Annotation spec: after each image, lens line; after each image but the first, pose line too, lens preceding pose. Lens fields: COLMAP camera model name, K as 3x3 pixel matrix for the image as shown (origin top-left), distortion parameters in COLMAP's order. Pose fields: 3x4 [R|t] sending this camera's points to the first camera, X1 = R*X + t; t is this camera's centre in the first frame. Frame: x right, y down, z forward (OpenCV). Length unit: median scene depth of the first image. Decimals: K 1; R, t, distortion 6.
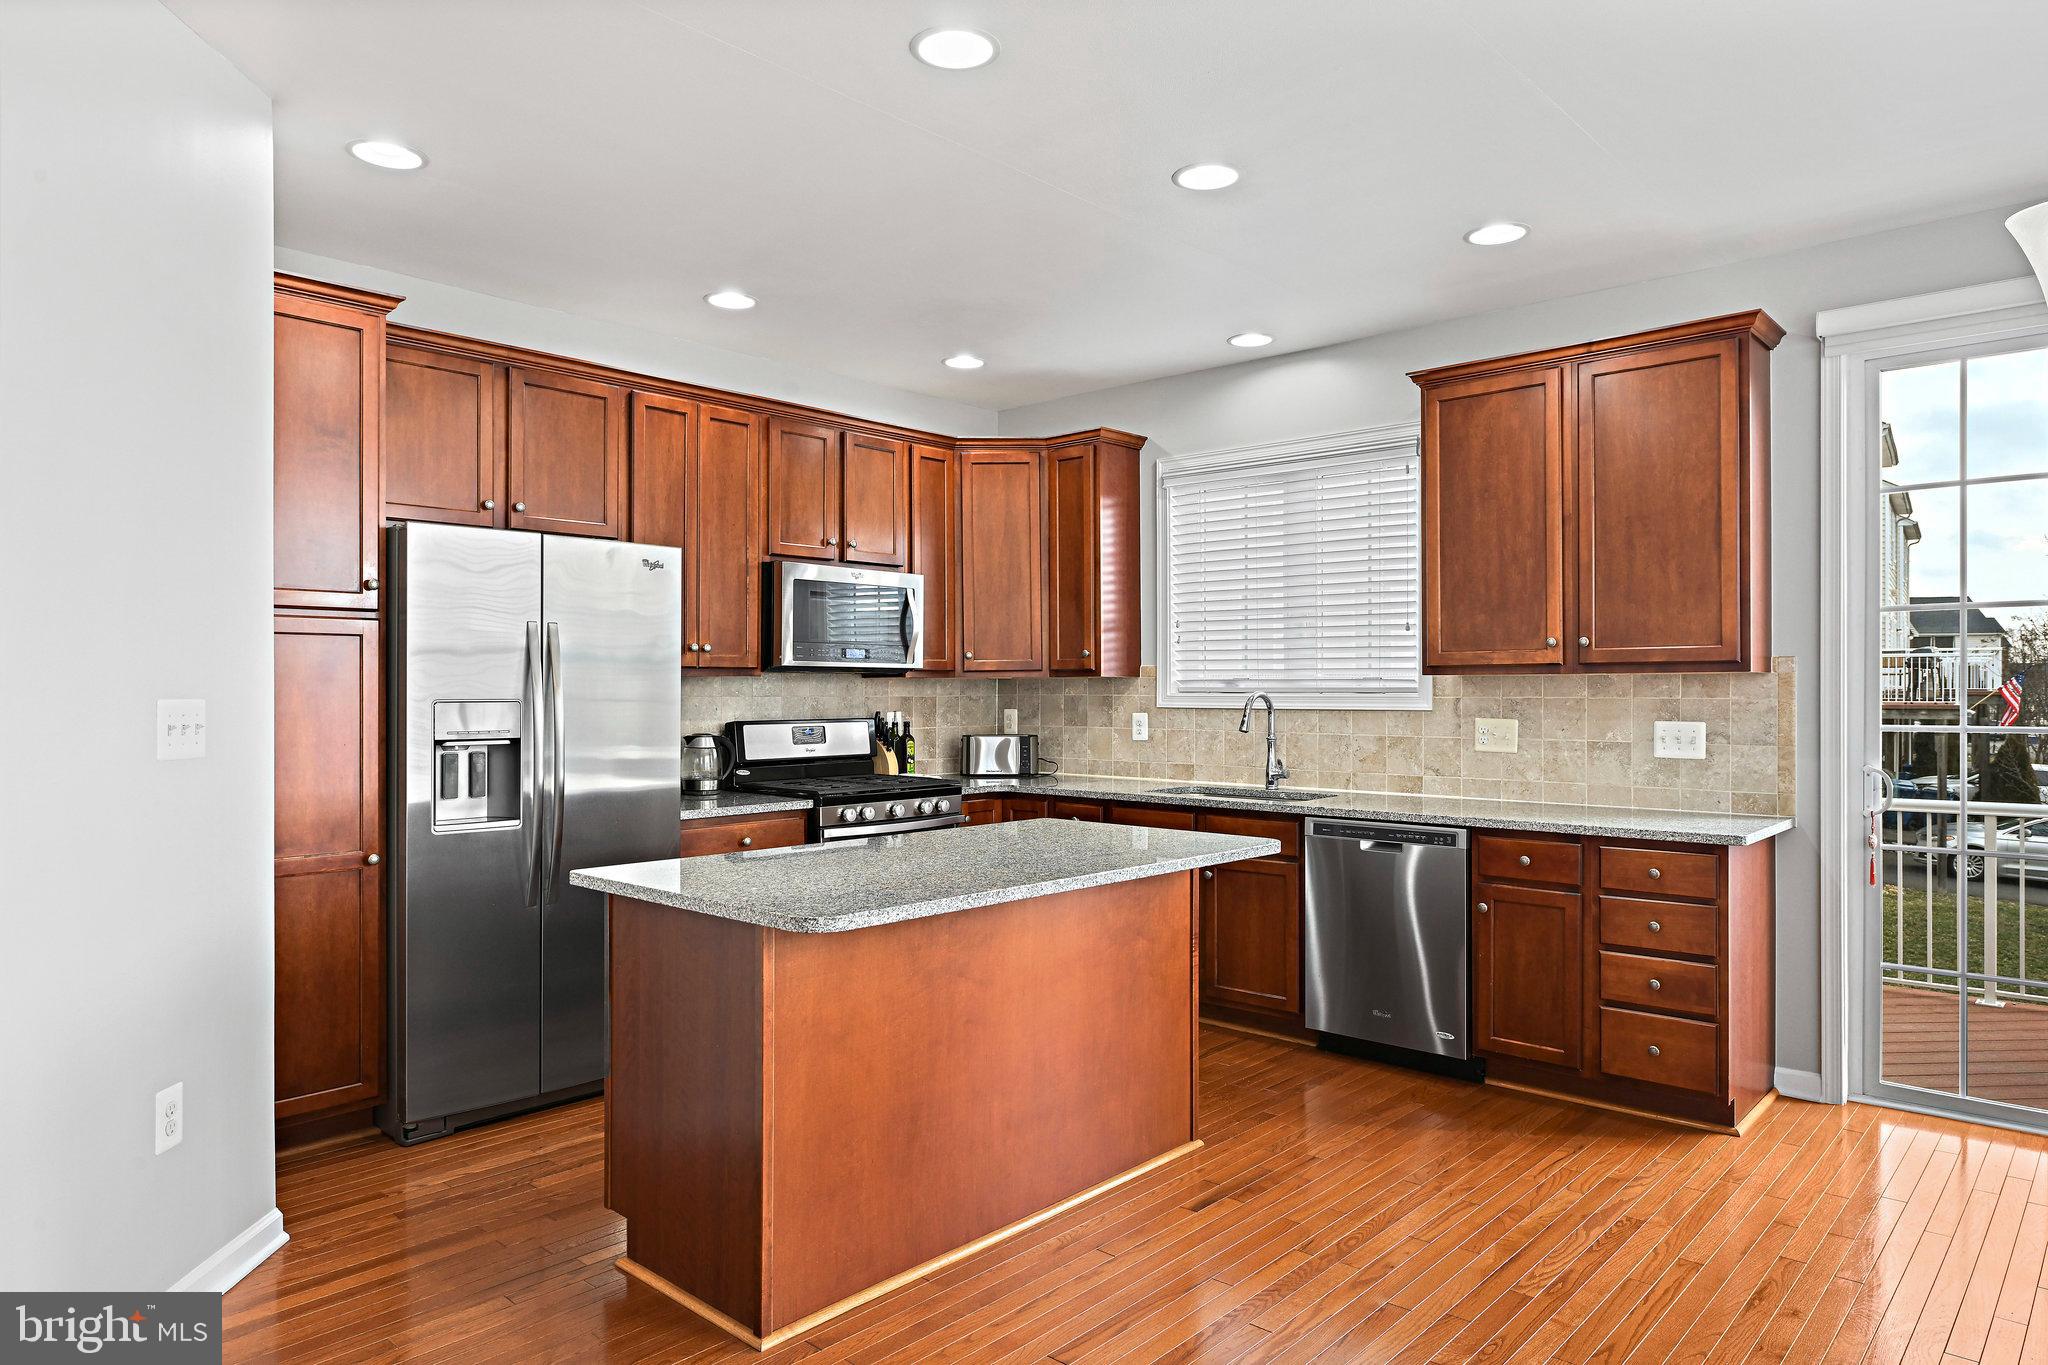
lens RADIAL K [[1264.1, 0, 1017.8], [0, 1264.1, 689.4], [0, 0, 1]] dist [-0.002529, -0.001771]
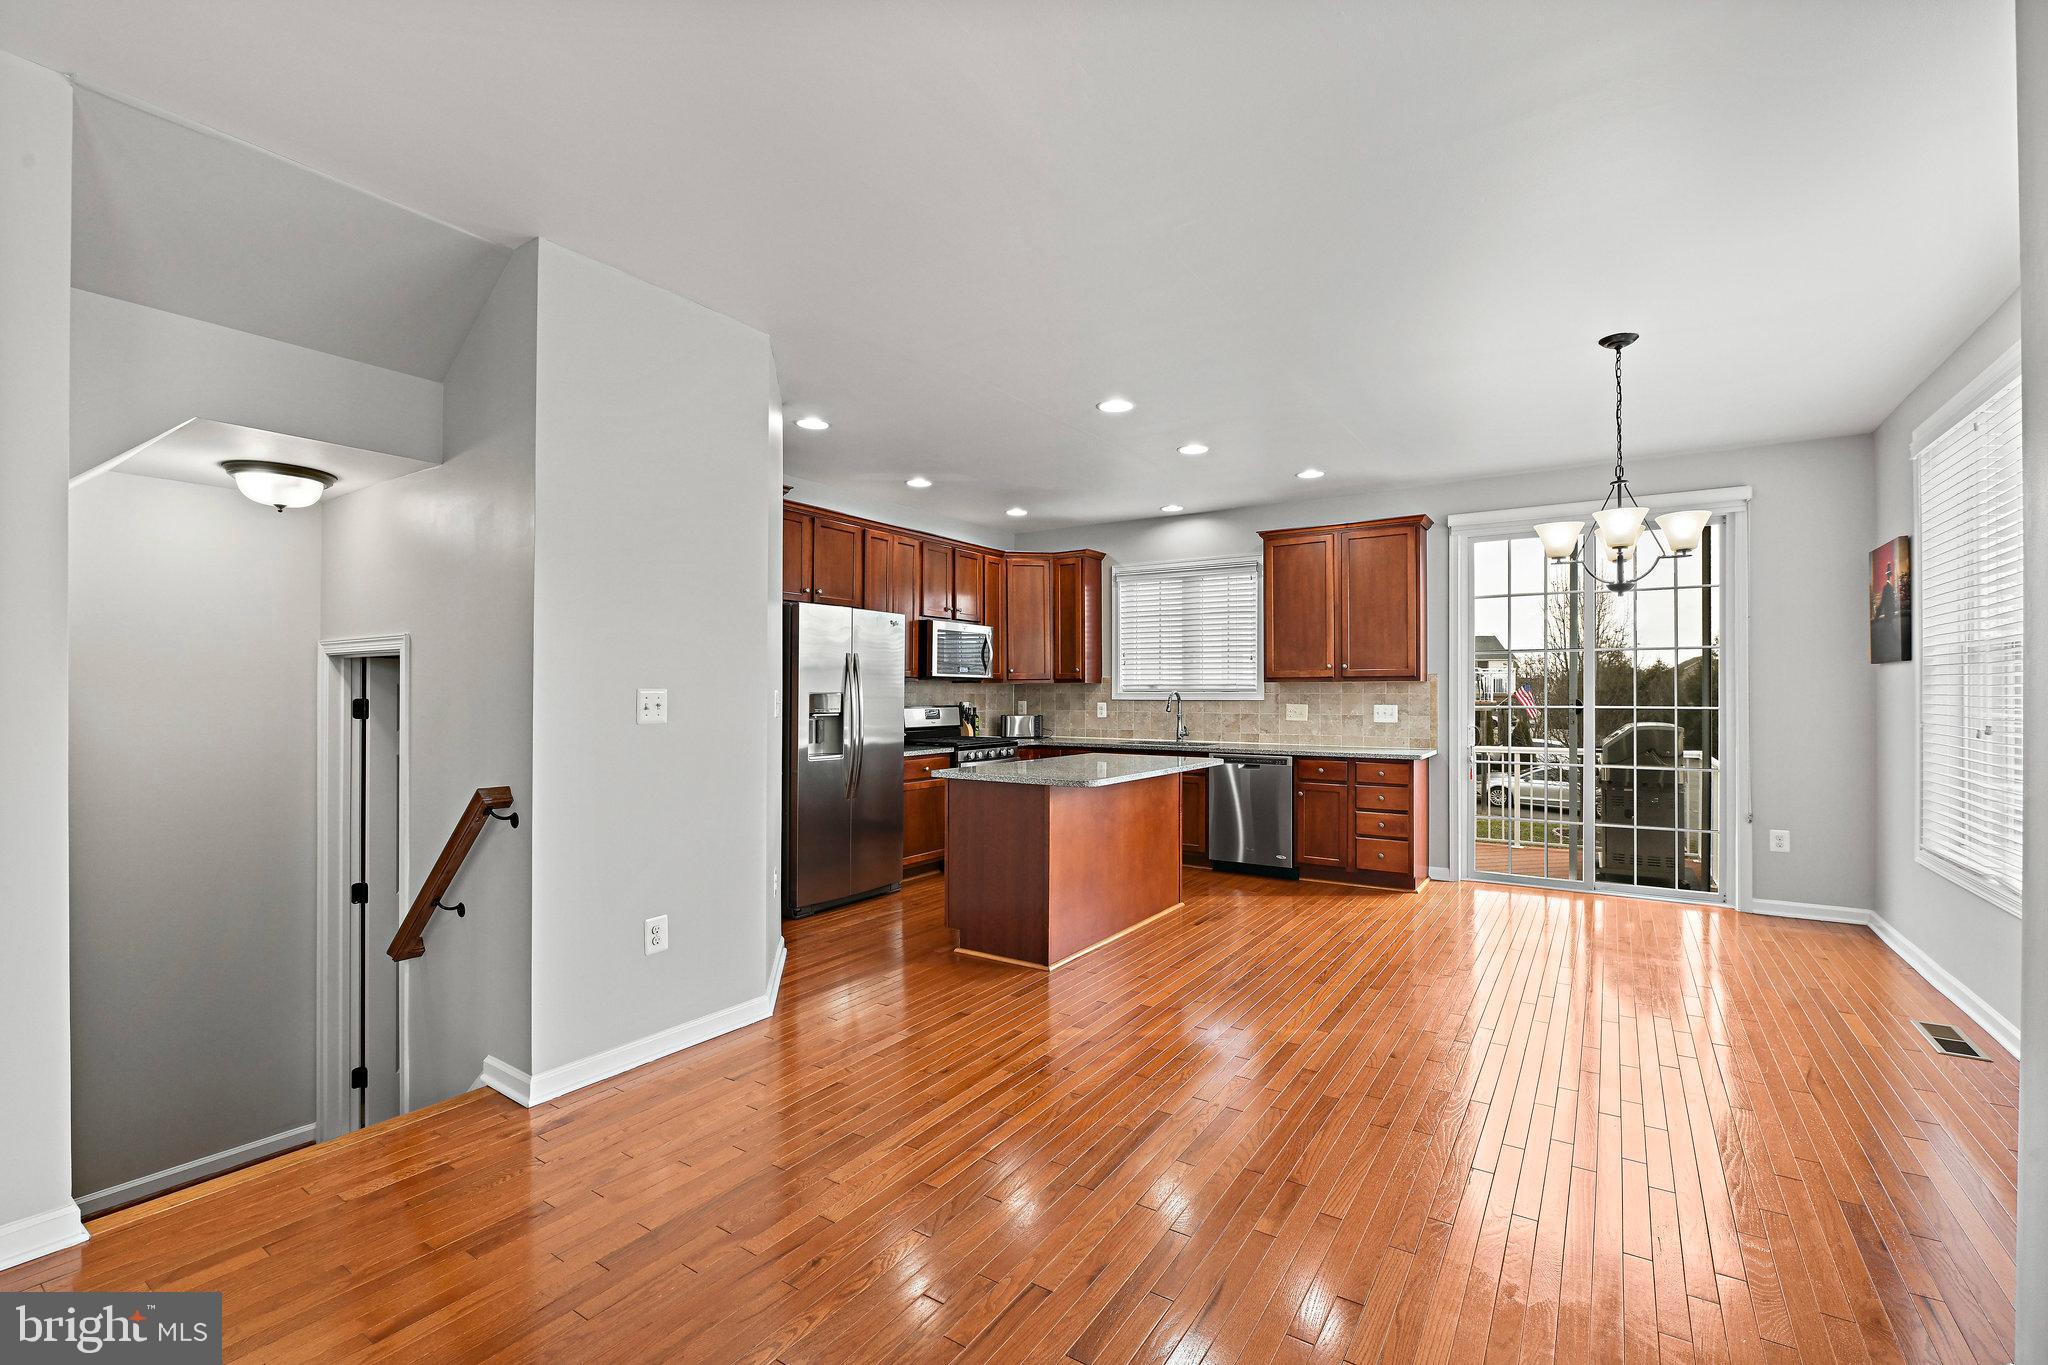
lens RADIAL K [[887.2, 0, 1021.3], [0, 887.2, 690.3], [0, 0, 1]] dist [-0.009571, -0.000762]
pose [[0.988052, 0.002339, 0.154105, -0.287065], [-0.001763, 0.999991, -0.003869, 0.007750], [-0.154113, 0.003551, 0.988047, -0.342619]]
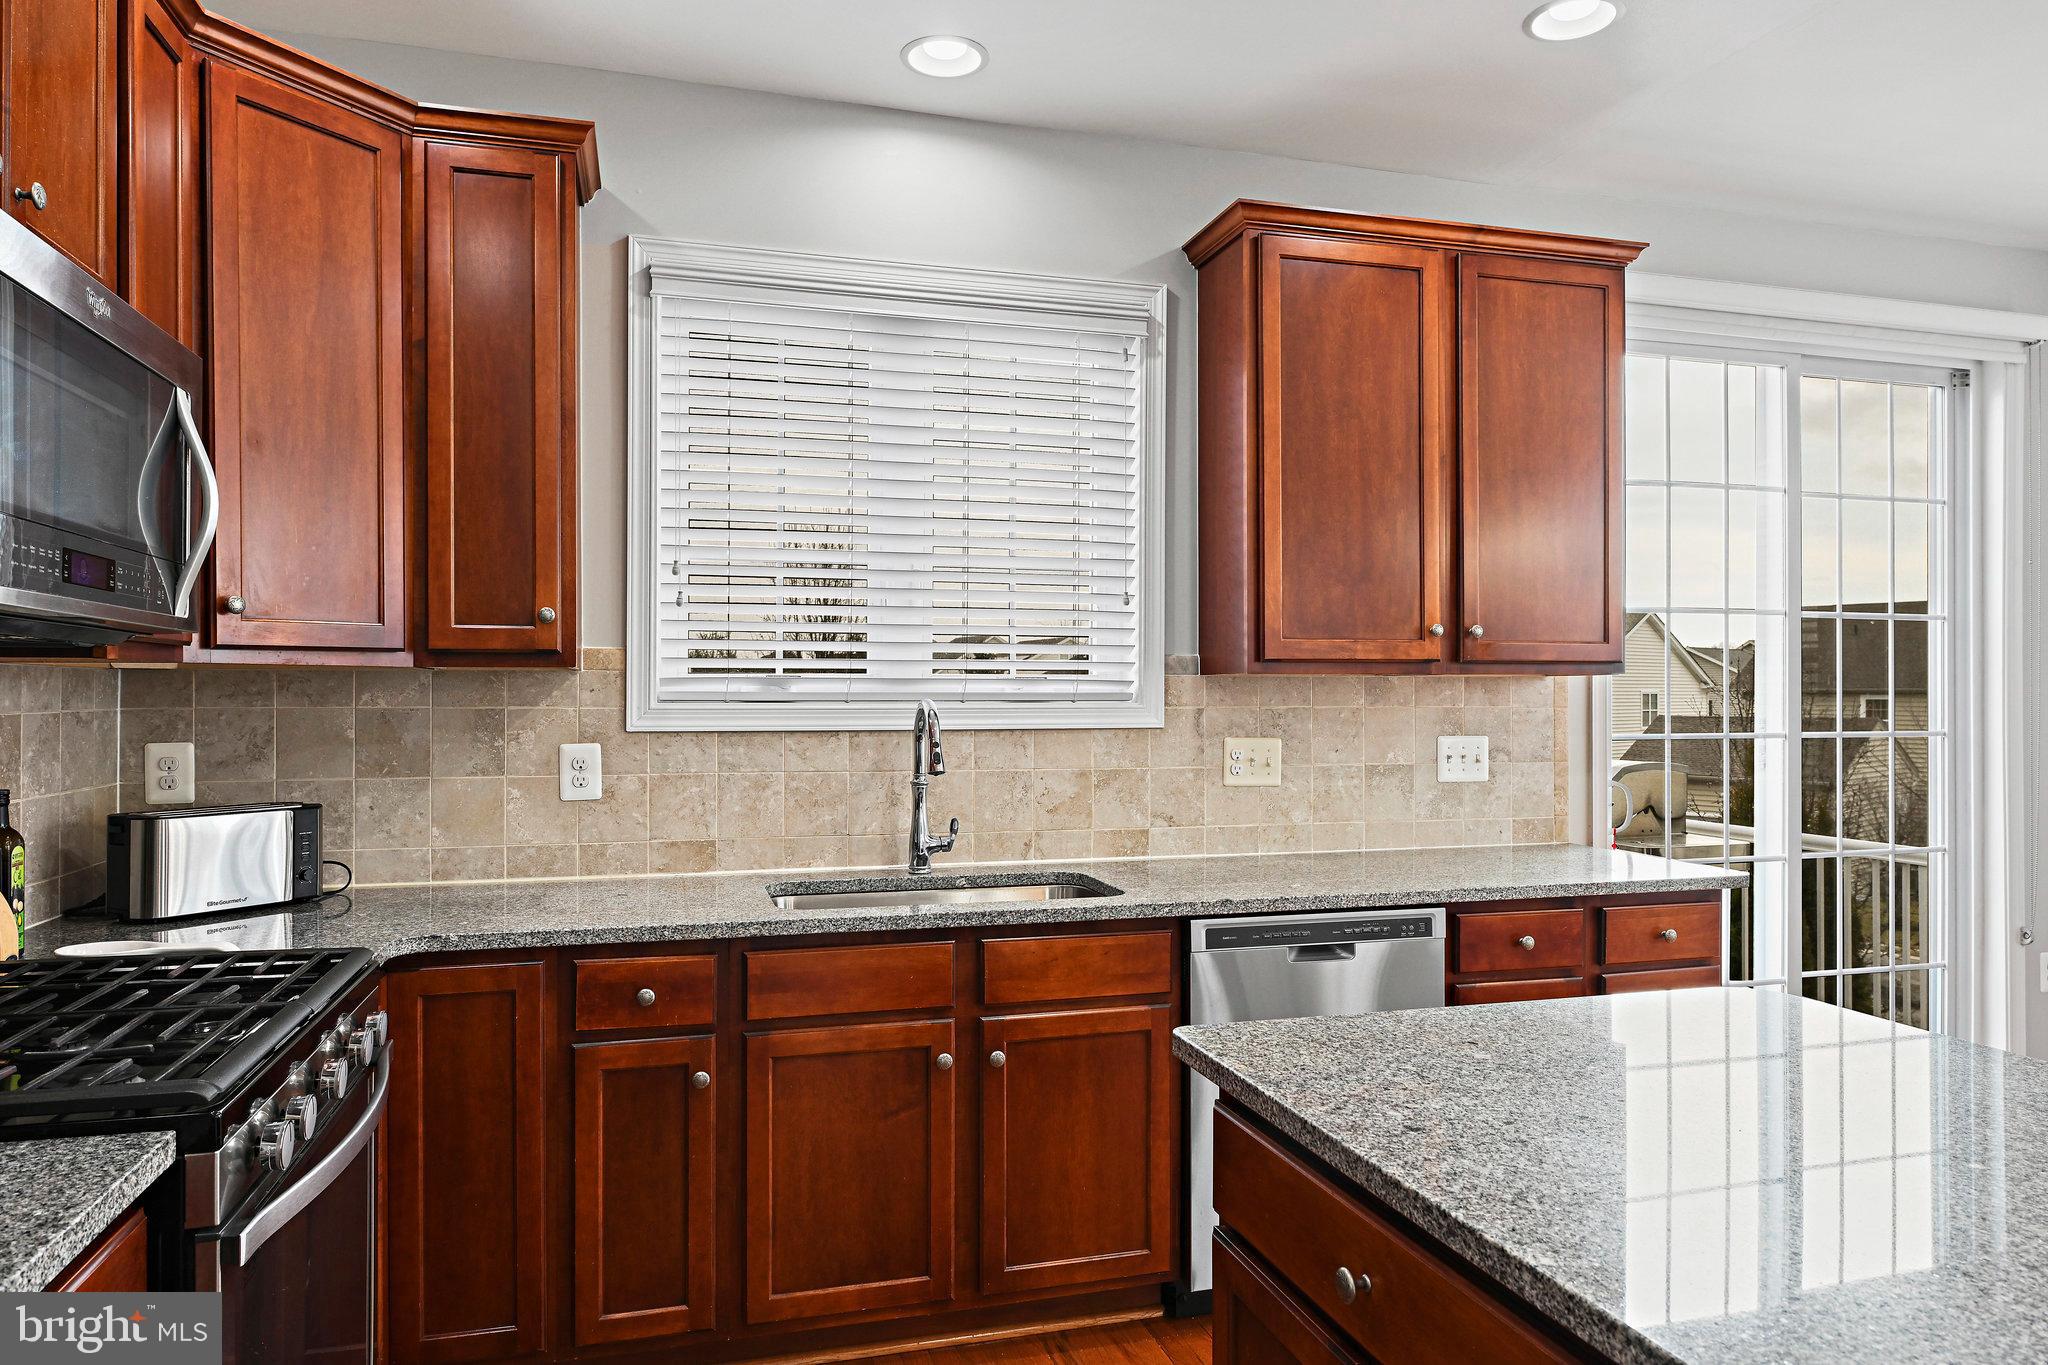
lens RADIAL K [[1307.9, 0, 1025.9], [0, 1307.9, 689.1], [0, 0, 1]] dist [0.004264, -0.000342]
pose [[0.524084, 0.005004, 0.851652, -0.319614], [-0.000601, 0.999985, -0.005506, 0.000390], [-0.851666, 0.002374, 0.524079, 0.773804]]
